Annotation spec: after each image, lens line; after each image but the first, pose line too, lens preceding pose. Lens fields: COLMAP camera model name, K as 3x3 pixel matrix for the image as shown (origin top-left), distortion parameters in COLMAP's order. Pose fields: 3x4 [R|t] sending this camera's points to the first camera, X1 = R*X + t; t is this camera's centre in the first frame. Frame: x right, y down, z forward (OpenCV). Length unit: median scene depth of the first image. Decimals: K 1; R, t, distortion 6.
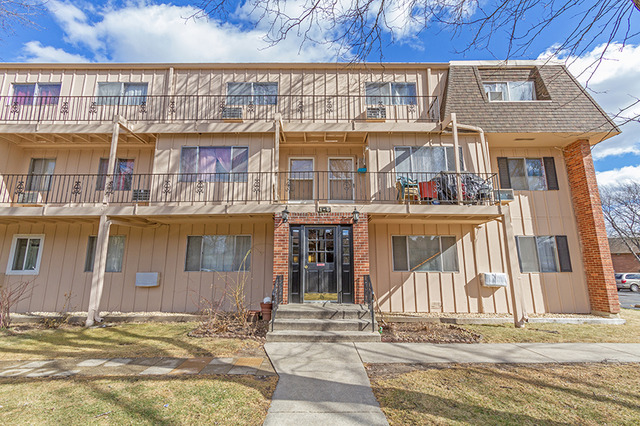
lens RADIAL K [[291.4, 0, 319.5], [0, 291.4, 214.8], [0, 0, 1]] dist [0.004661, -0.001008]
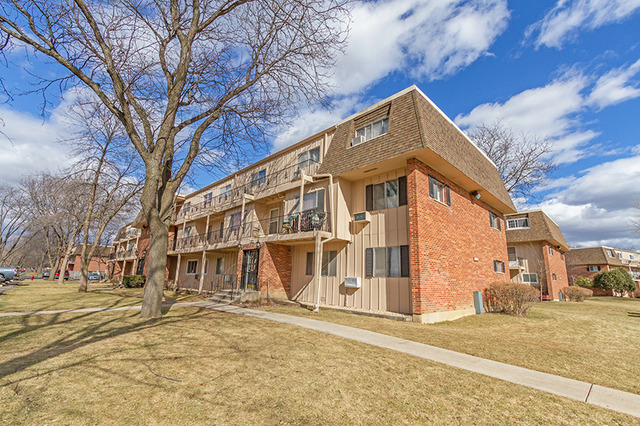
lens RADIAL K [[291.4, 0, 321.1], [0, 291.4, 213.2], [0, 0, 1]] dist [0.004661, -0.001008]
pose [[0.710151, -0.138737, -0.690245, 1.411437], [0.102648, 0.990319, -0.093443, 0.019721], [0.696527, -0.004494, 0.717517, -0.046183]]
